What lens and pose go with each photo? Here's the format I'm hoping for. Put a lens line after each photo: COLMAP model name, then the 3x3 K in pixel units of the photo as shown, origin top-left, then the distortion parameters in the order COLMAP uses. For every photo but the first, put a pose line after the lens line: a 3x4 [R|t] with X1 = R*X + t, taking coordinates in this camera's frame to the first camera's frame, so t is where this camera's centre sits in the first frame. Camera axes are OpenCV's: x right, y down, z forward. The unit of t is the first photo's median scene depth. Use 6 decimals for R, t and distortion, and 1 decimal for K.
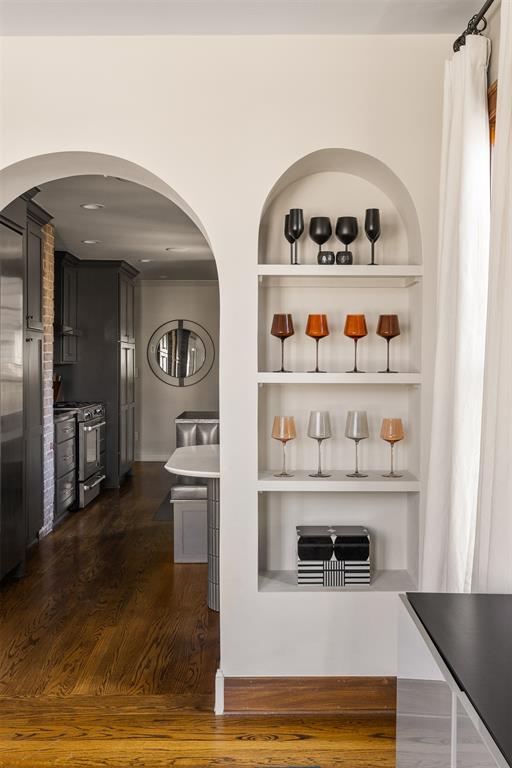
lens RADIAL K [[762.2, 0, 252.8], [0, 762.2, 379.6], [0, 0, 1]] dist [-0.036420, 0.000000]
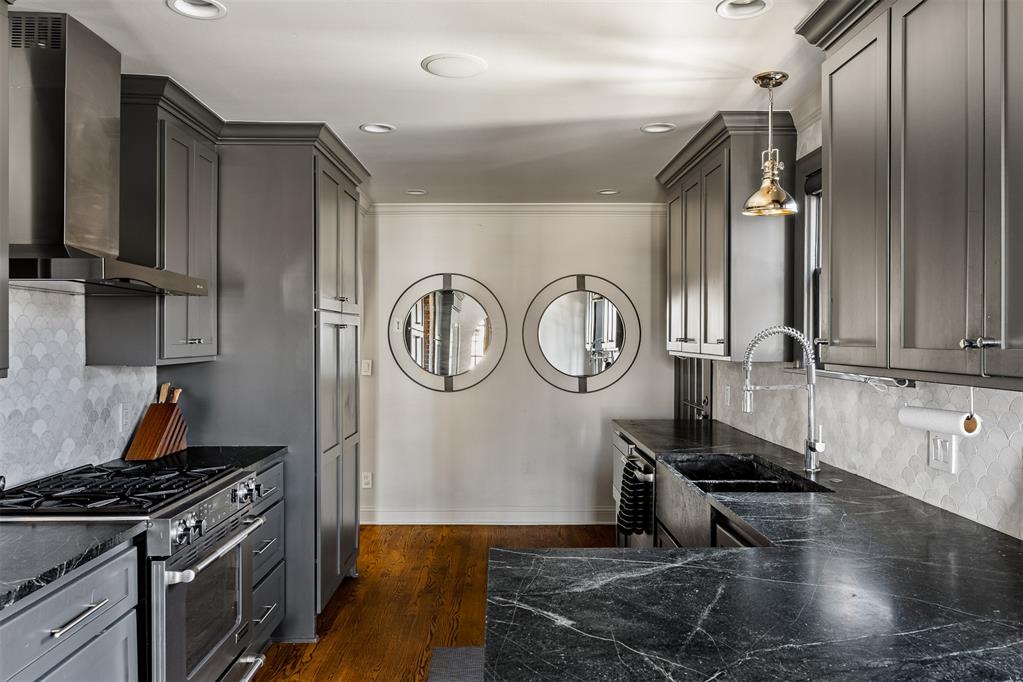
lens RADIAL K [[748.7, 0, 511.6], [0, 748.7, 341.4], [0, 0, 1]] dist [0.000436, 0.000330]
pose [[0.999954, -0.003003, 0.009112, -0.054275], [0.003128, 0.999901, -0.013732, -0.020896], [-0.009070, 0.013760, 0.999864, 0.464189]]
